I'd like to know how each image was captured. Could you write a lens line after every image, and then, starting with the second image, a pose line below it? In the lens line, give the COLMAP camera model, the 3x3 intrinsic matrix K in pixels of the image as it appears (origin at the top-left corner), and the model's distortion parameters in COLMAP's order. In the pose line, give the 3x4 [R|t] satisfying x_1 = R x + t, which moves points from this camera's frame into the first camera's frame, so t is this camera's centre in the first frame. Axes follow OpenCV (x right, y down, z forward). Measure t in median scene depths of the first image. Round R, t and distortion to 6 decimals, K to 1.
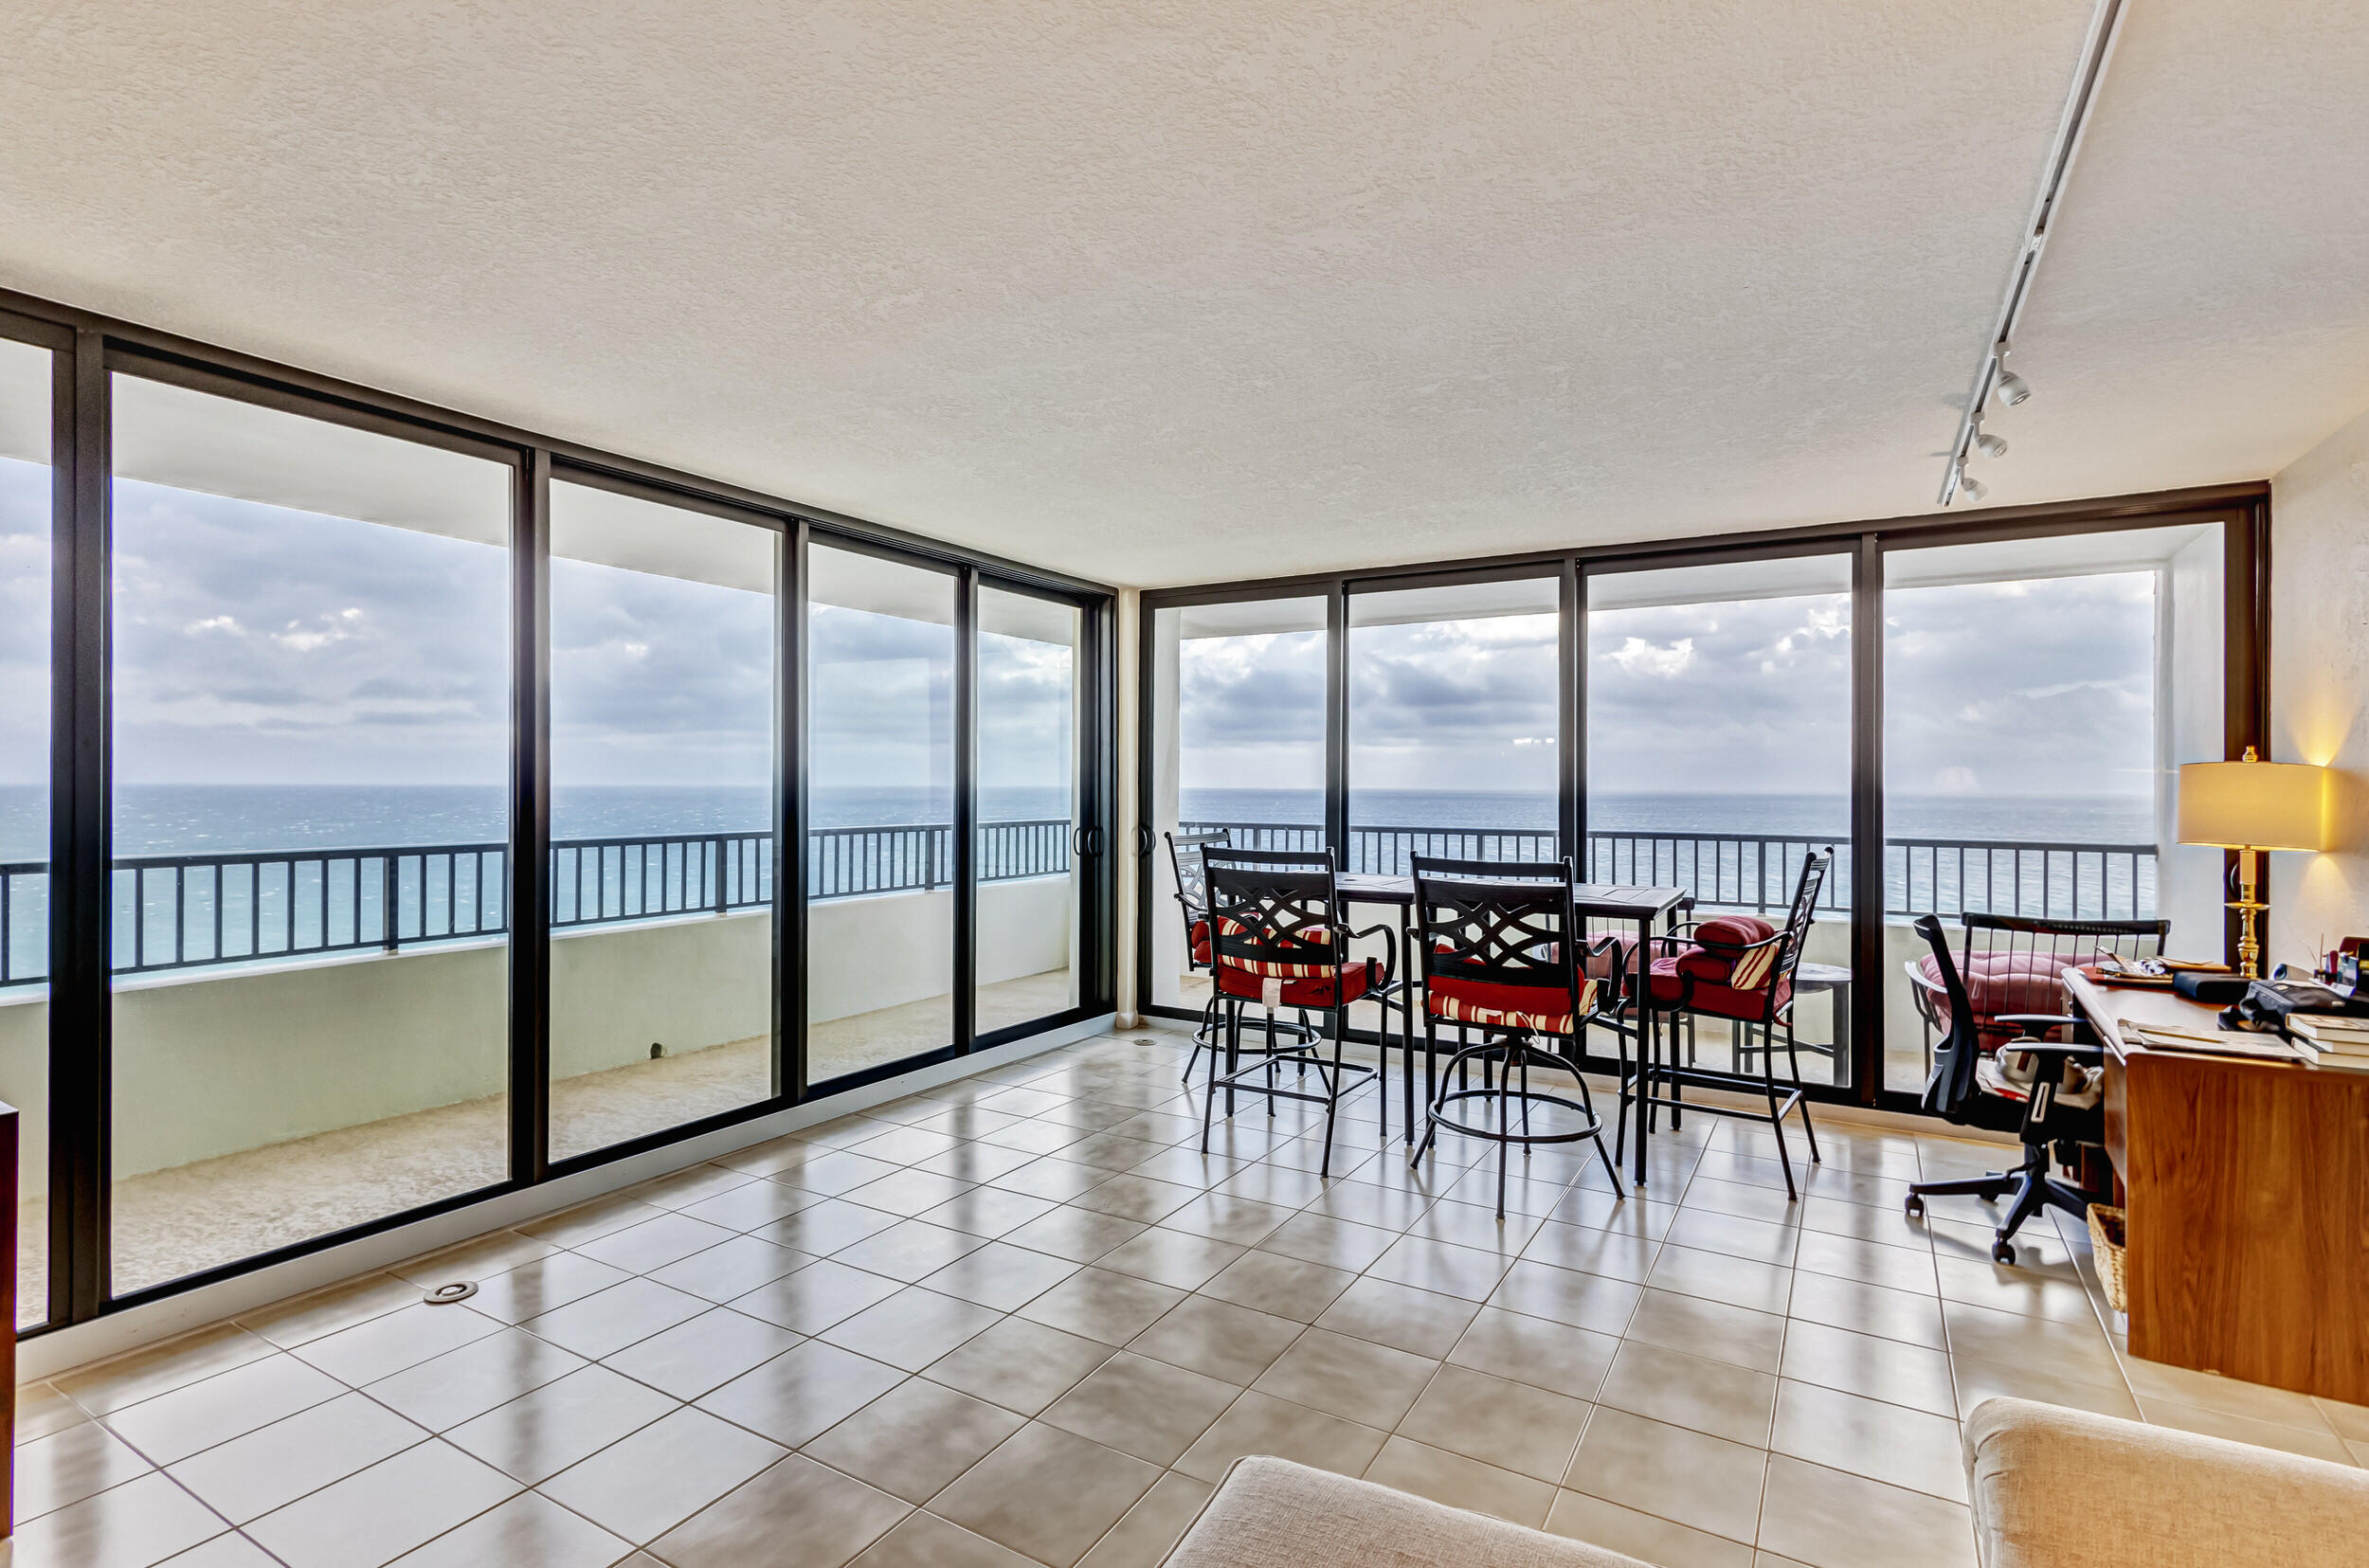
lens RADIAL K [[1144.5, 0, 1188.7], [0, 1144.5, 773.5], [0, 0, 1]] dist [0.035006, -0.000402]
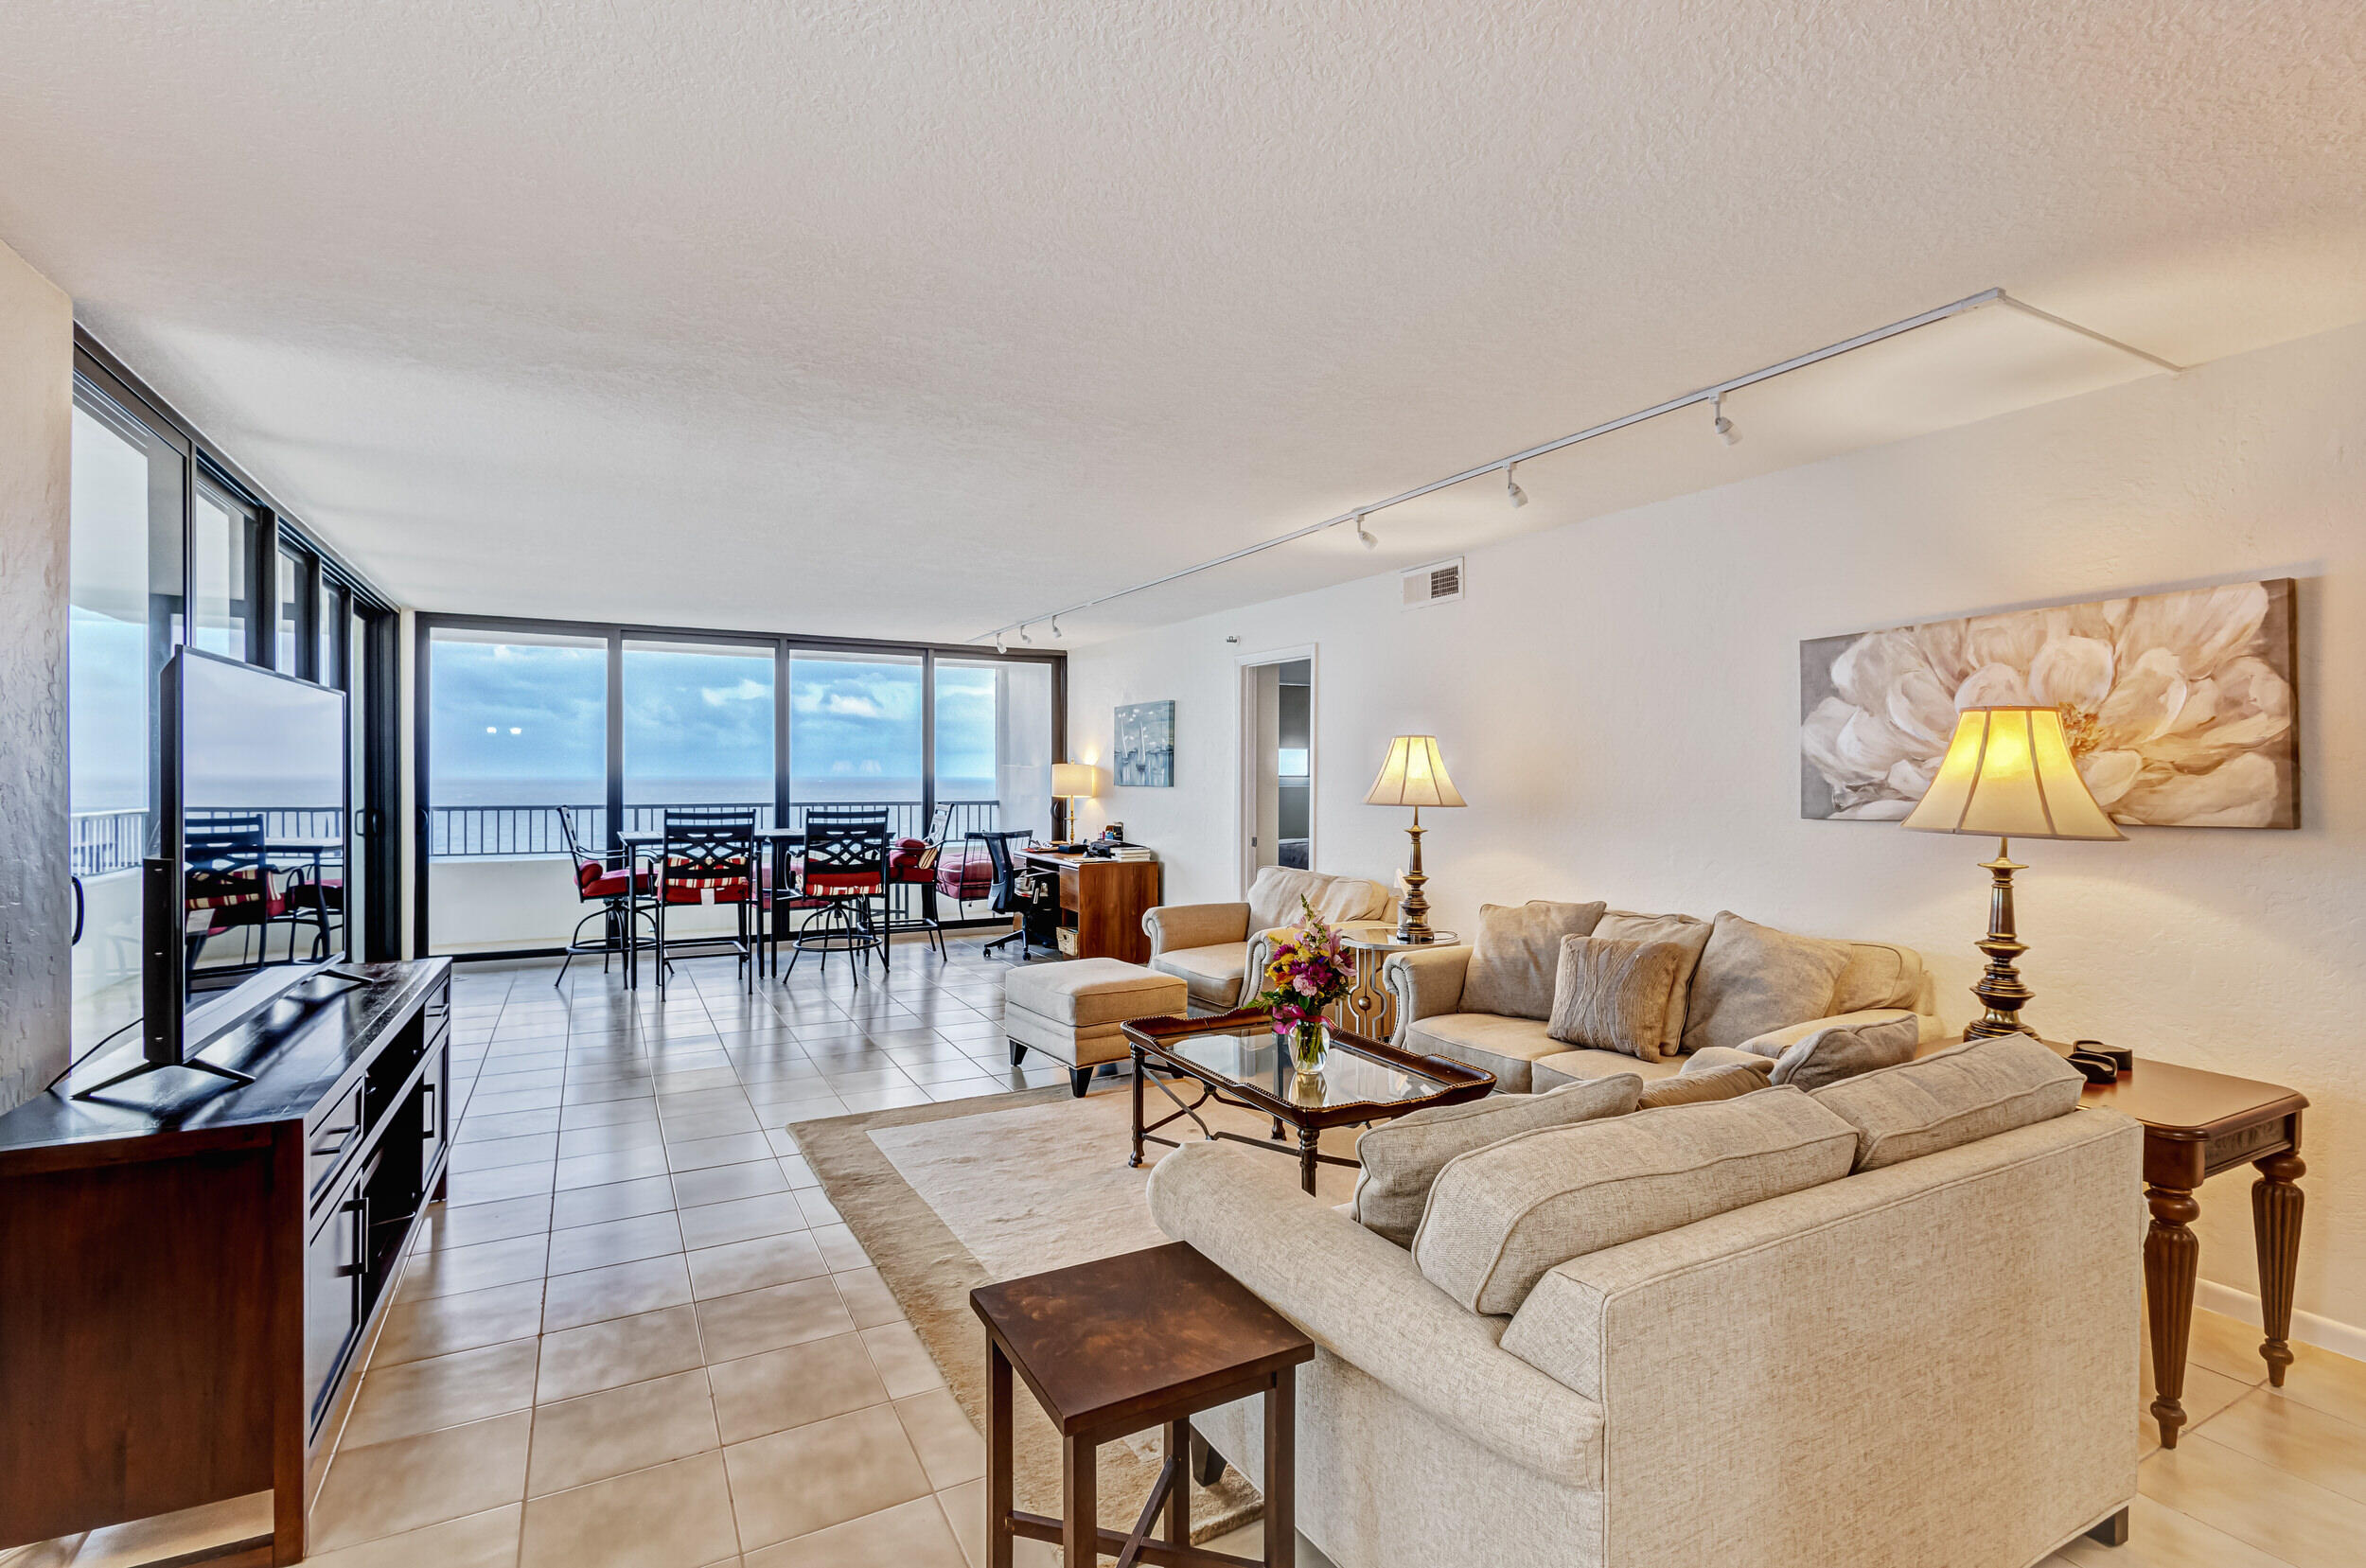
lens RADIAL K [[1094.9, 0, 1181.1], [0, 1094.9, 786.7], [0, 0, 1]] dist [0.011670, -0.000141]
pose [[0.529418, -0.012970, 0.848262, -0.883712], [-0.008189, 0.999758, 0.020397, -0.009119], [-0.848321, -0.017745, 0.529184, -0.422628]]
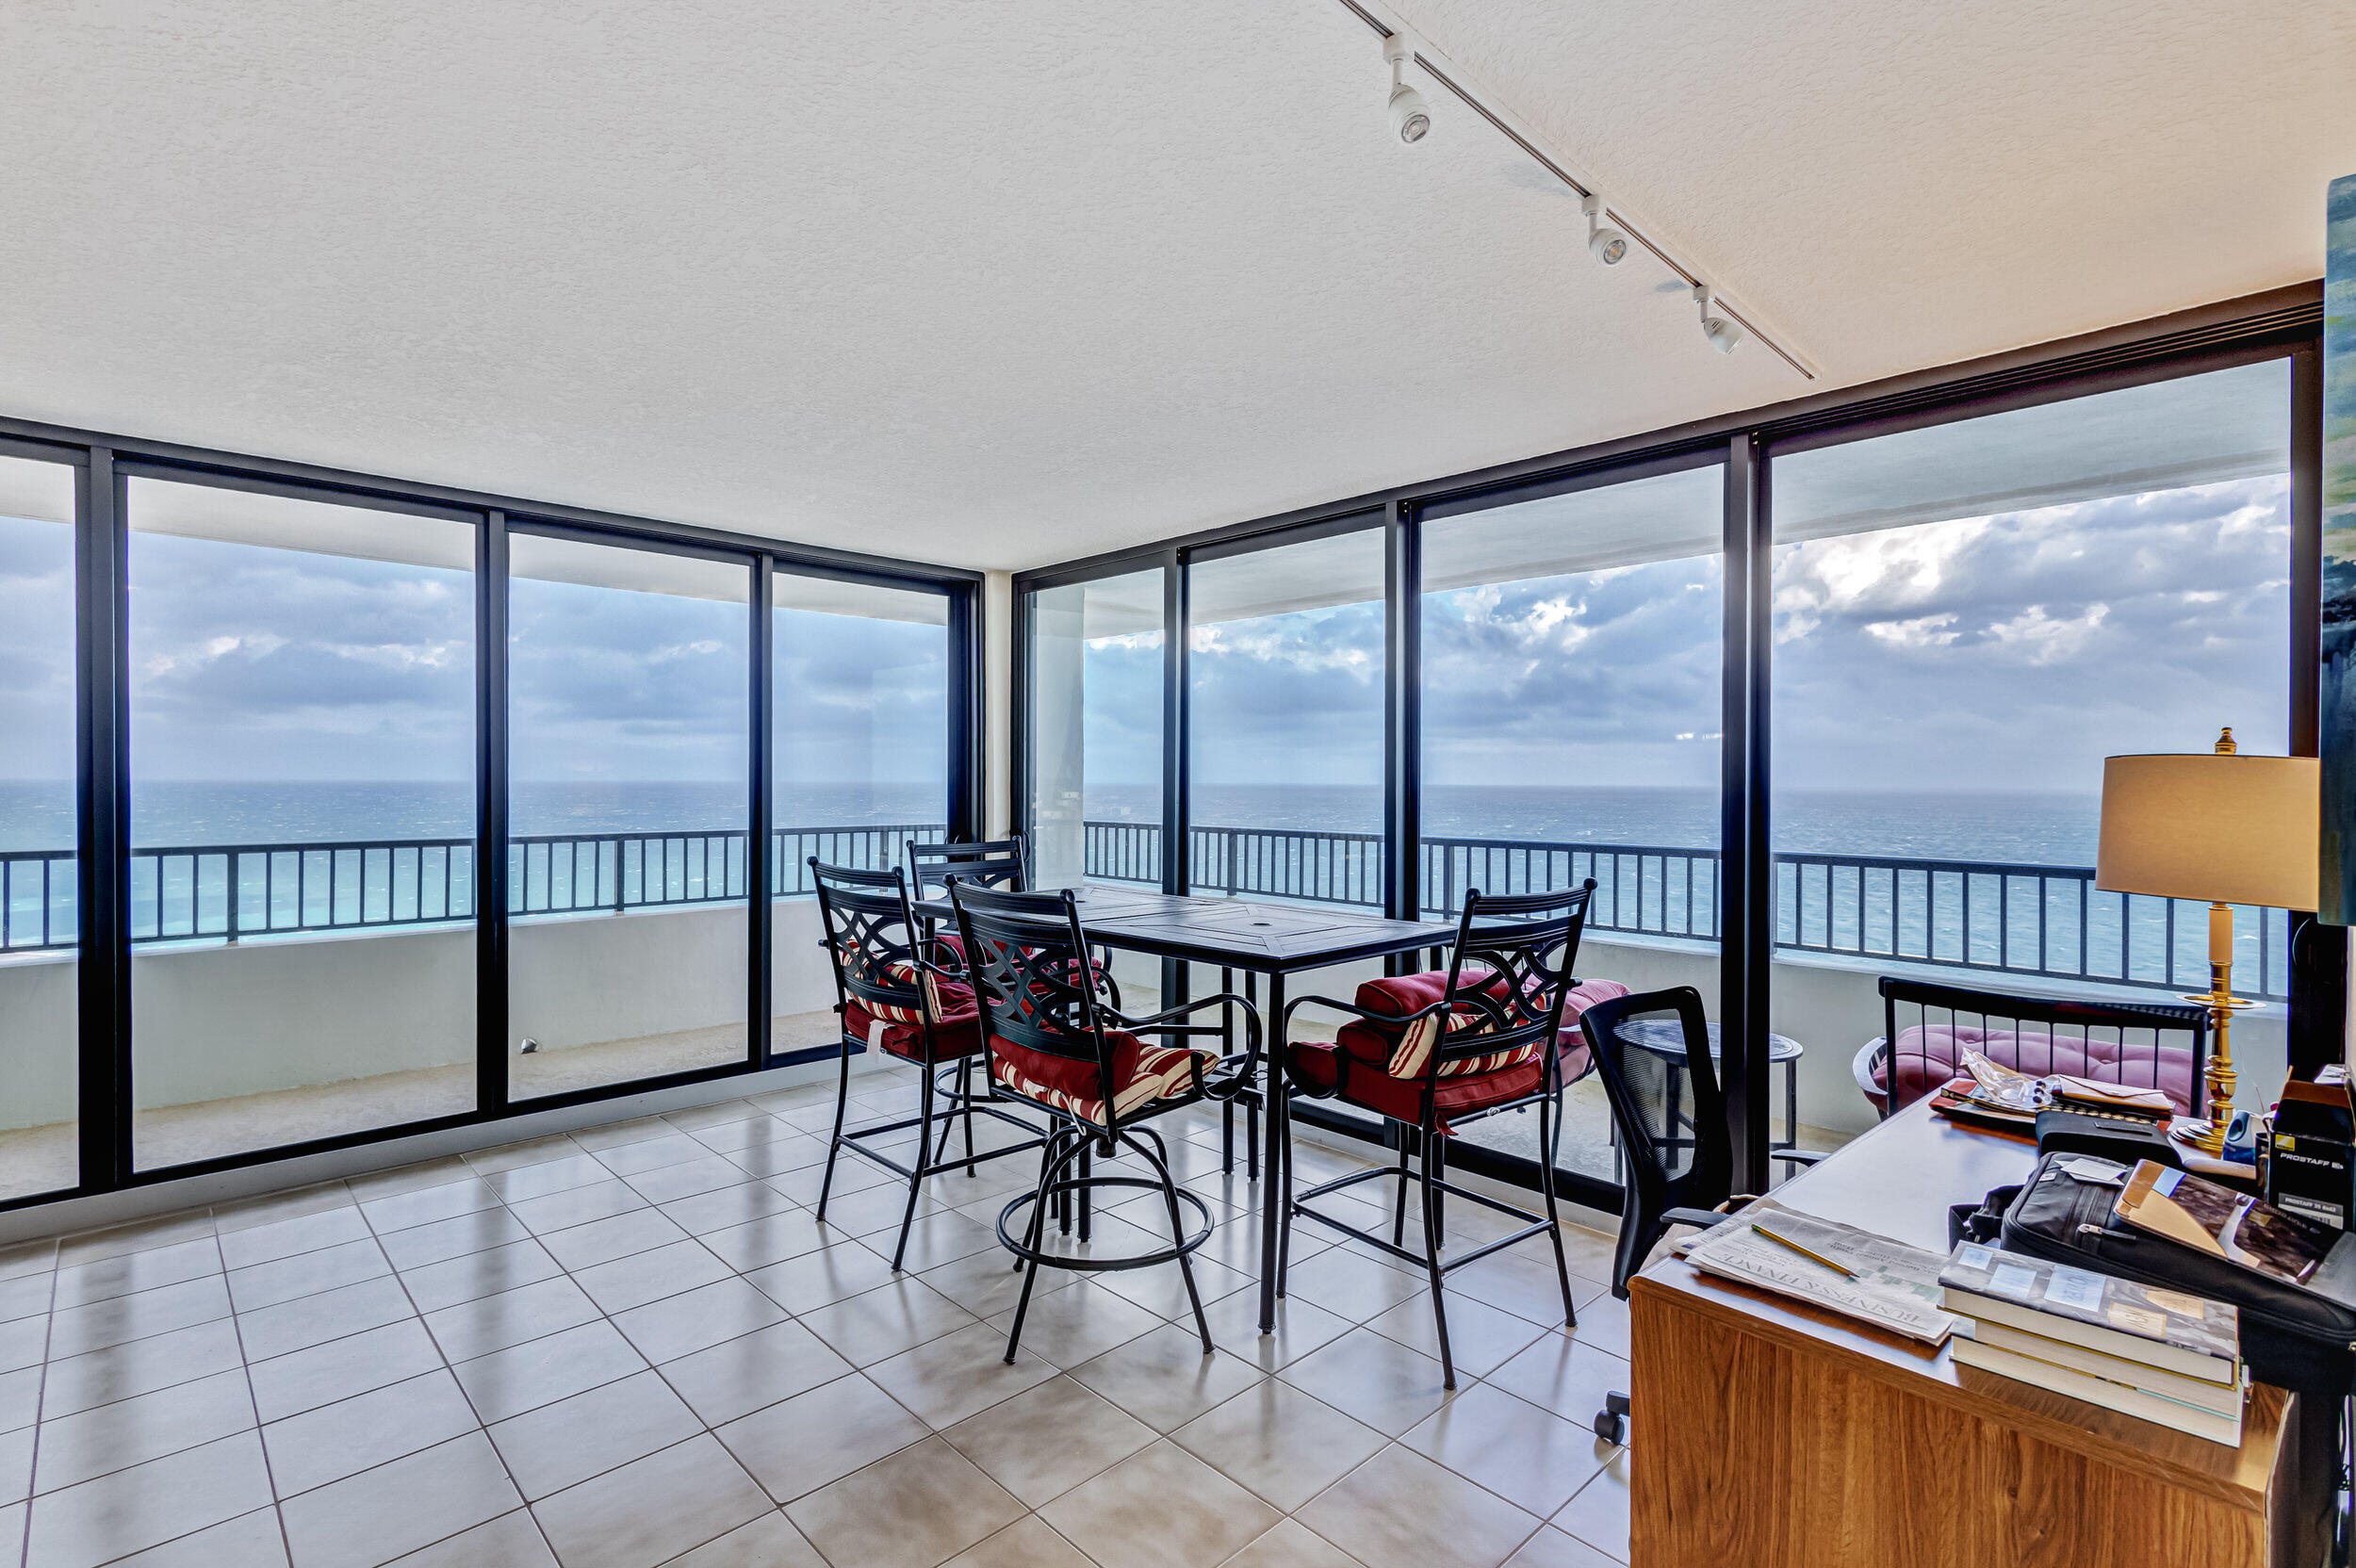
lens RADIAL K [[1086.7, 0, 1171.8], [0, 1086.7, 783.1], [0, 0, 1]] dist [0.036431, 0.000011]
pose [[0.960413, 0.001674, -0.278574, 0.480139], [0.002715, 0.999878, 0.015368, -0.006501], [0.278566, -0.015516, 0.960292, 0.281209]]
